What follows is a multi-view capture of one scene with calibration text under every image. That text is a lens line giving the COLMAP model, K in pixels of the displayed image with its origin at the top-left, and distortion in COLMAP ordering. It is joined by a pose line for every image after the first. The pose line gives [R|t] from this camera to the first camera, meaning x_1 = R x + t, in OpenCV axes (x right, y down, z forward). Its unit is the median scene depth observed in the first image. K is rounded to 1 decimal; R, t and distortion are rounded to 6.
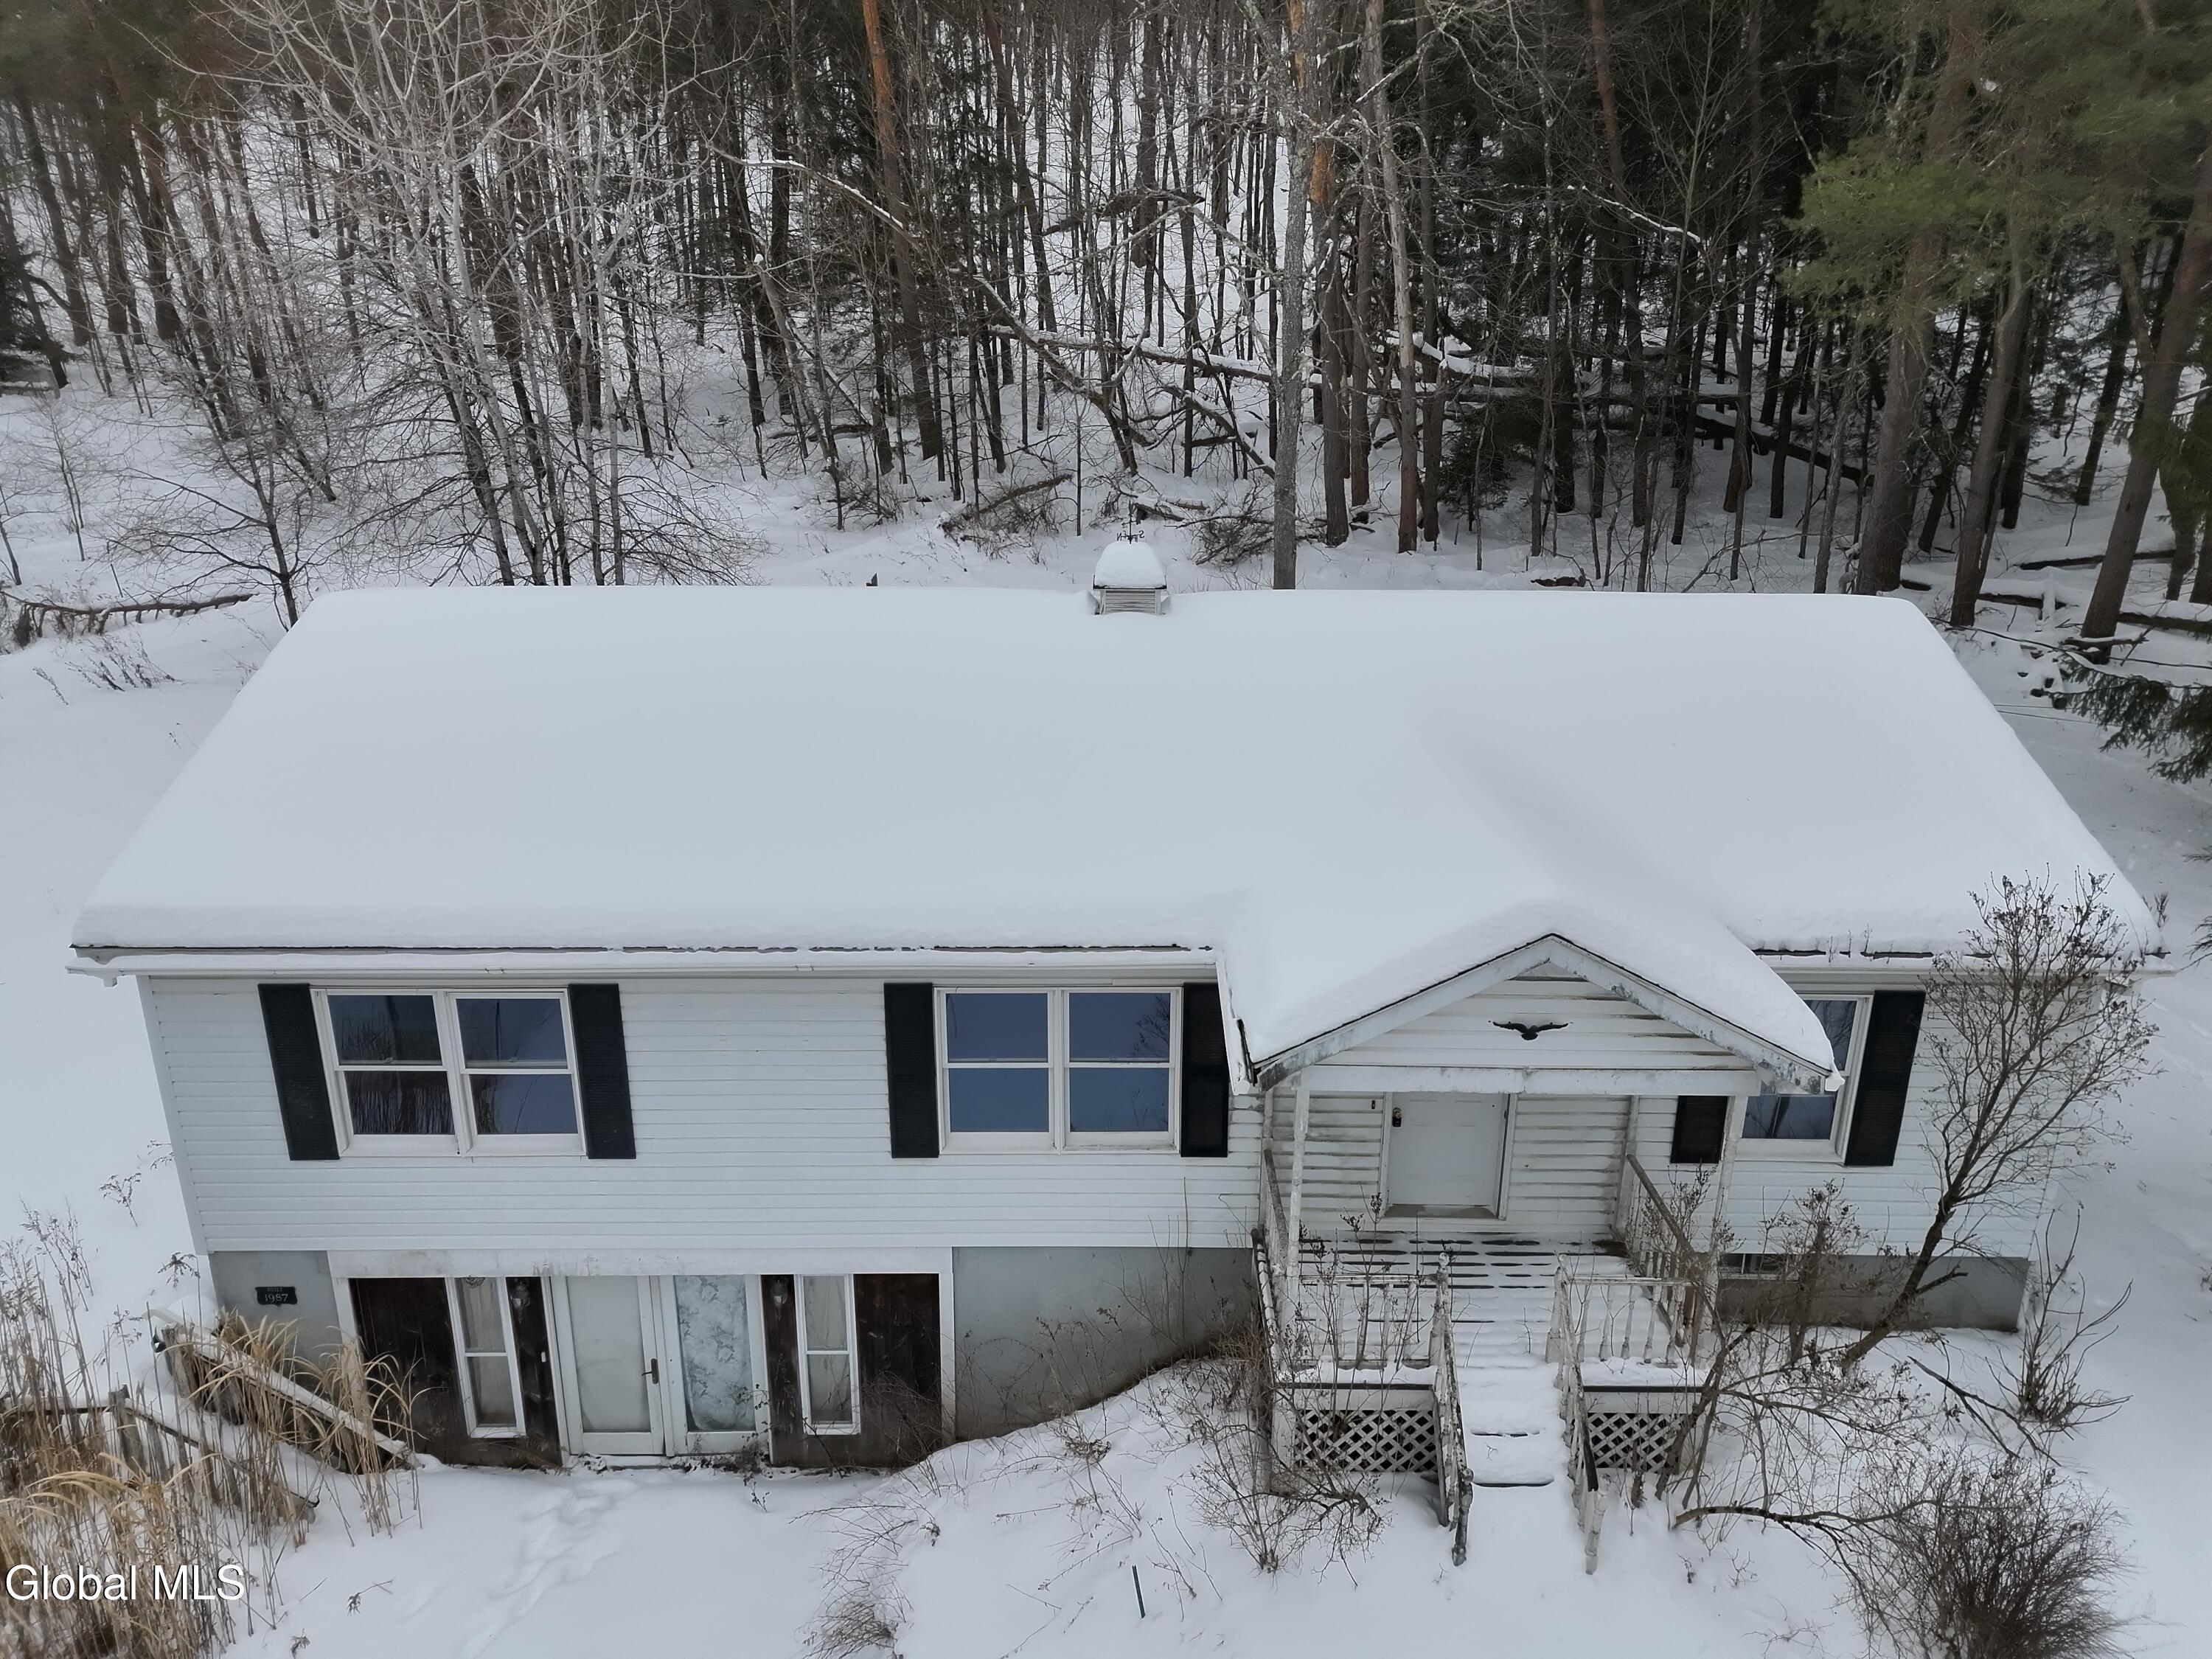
lens RADIAL K [[1534.9, 0, 1106.0], [0, 1534.9, 829.5], [0, 0, 1]] dist [0.099426, -0.092276]
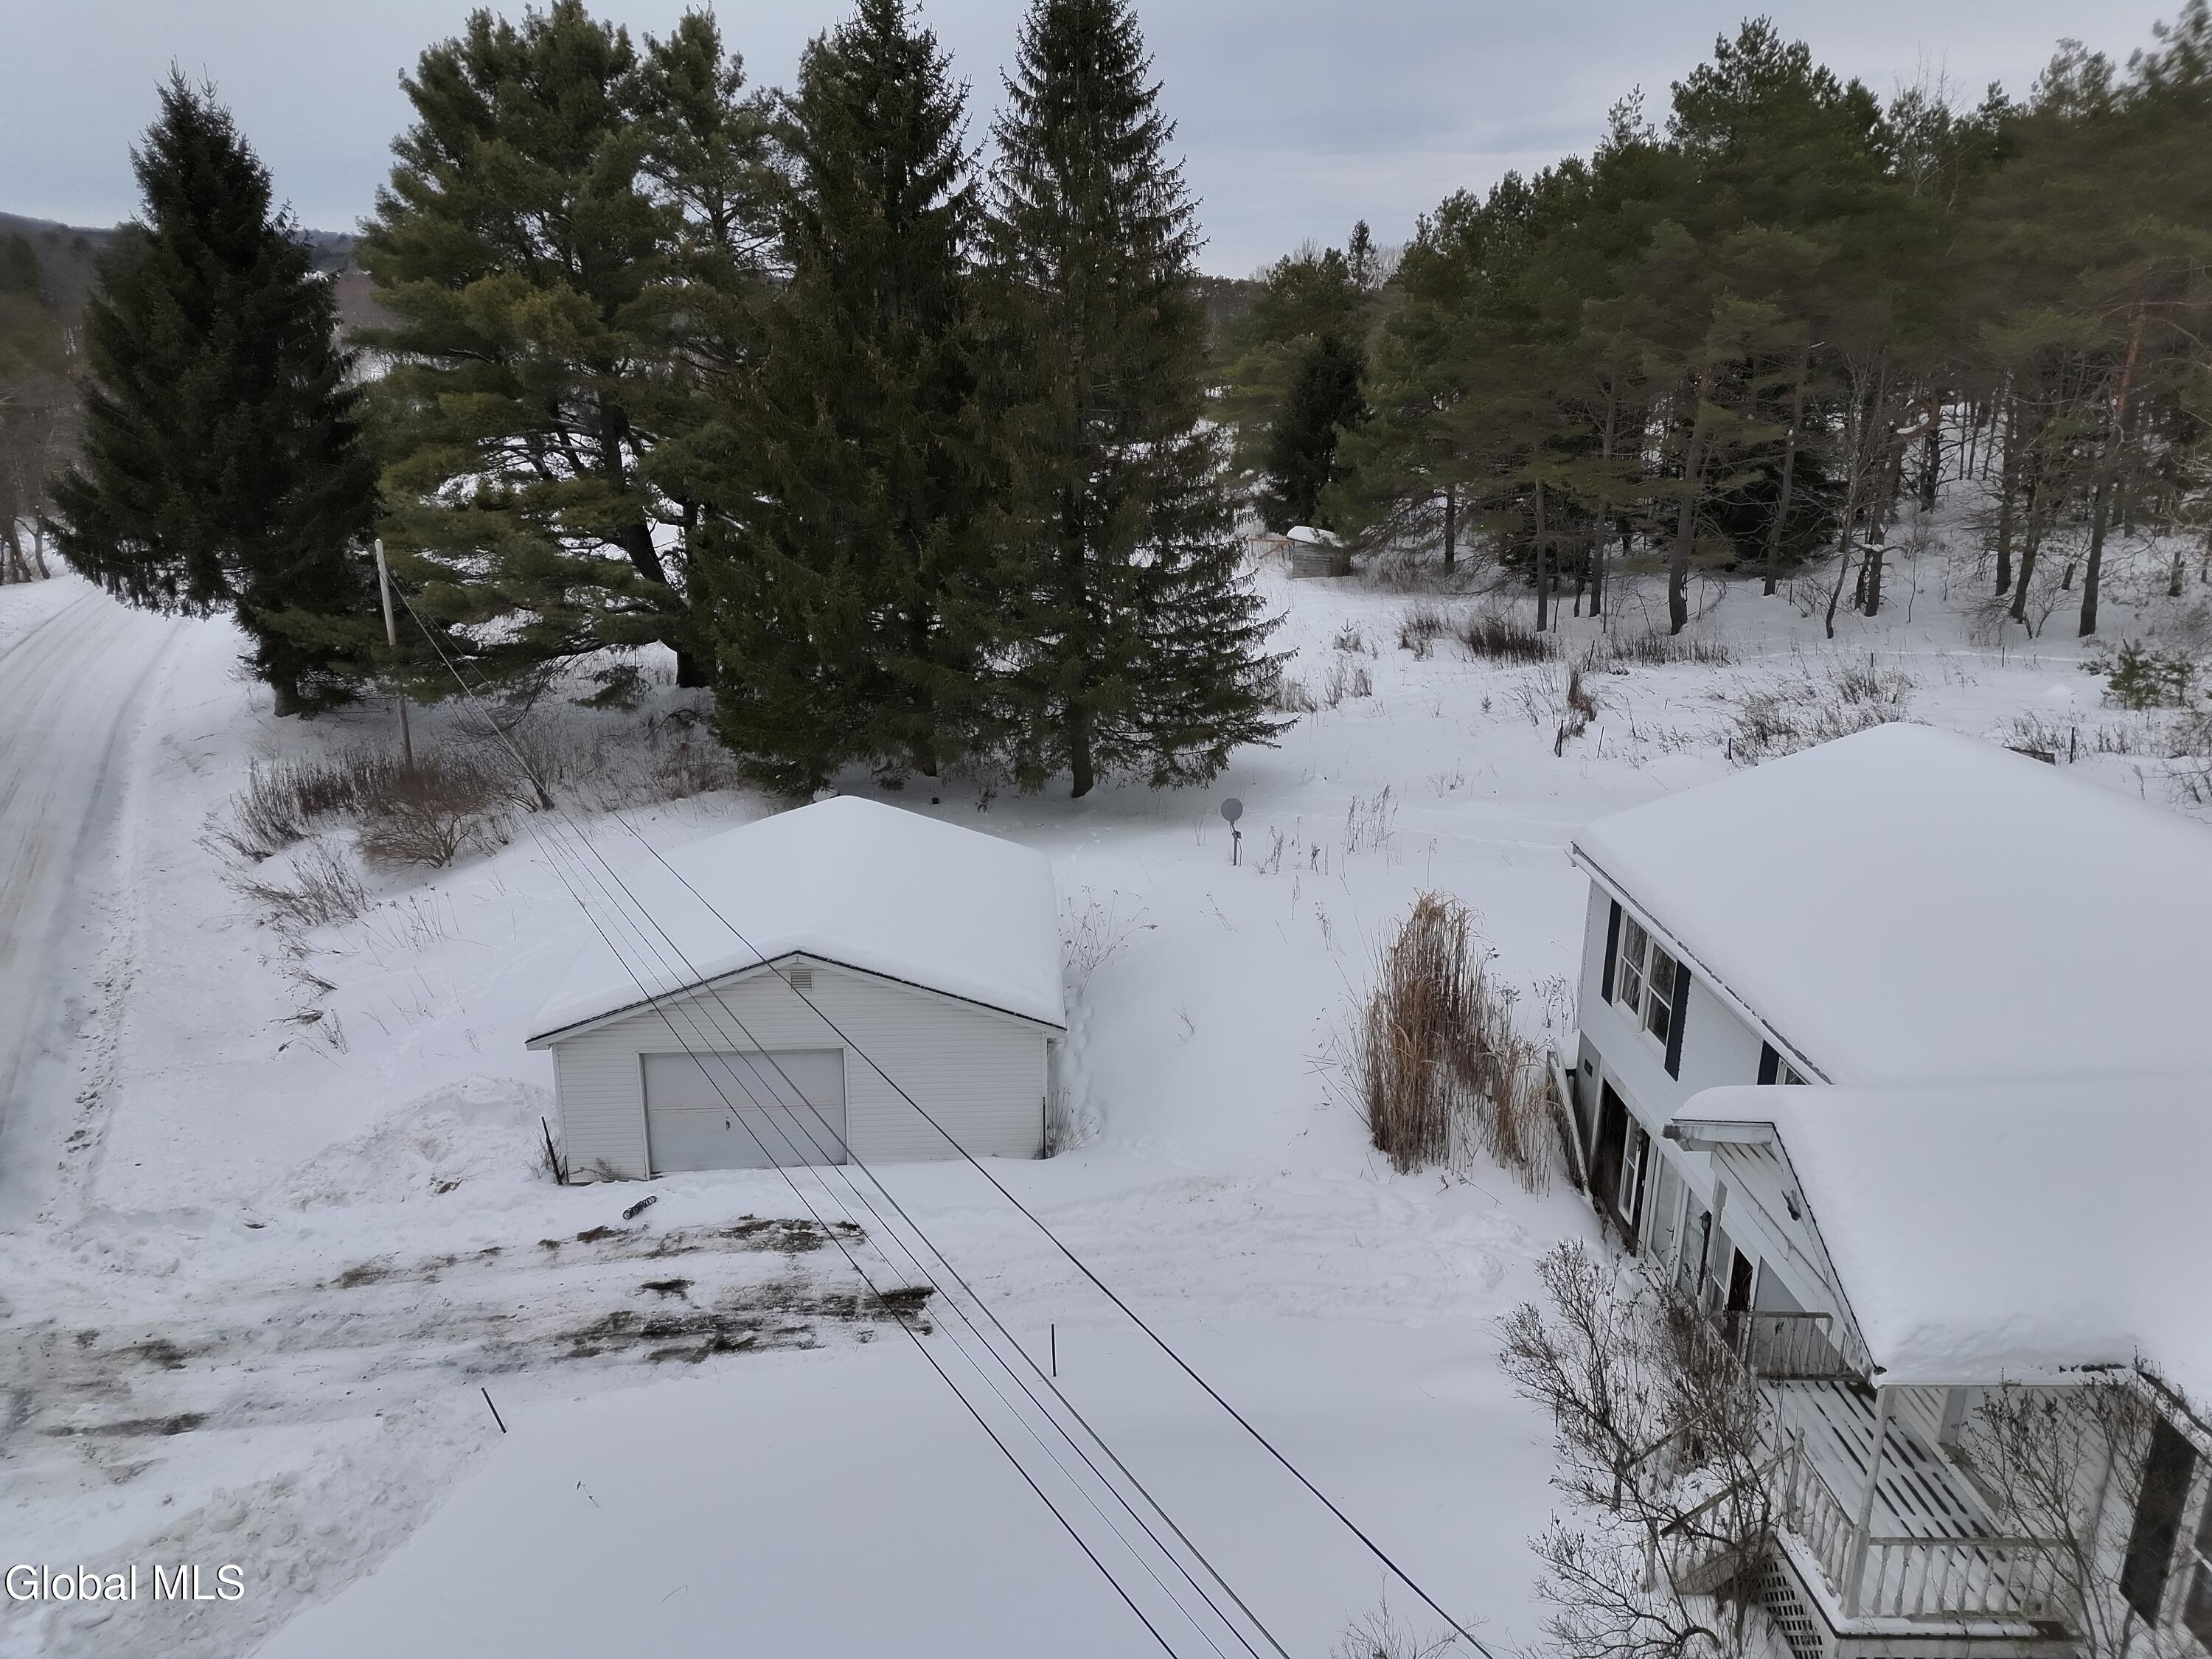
lens RADIAL K [[1534.9, 0, 1106.0], [0, 1534.9, 829.5], [0, 0, 1]] dist [0.099426, -0.092276]
pose [[0.033641, 0.290117, -0.956400, 1.114134], [-0.336079, 0.904498, 0.262552, -0.239375], [0.941233, 0.312594, 0.127930, 0.176611]]
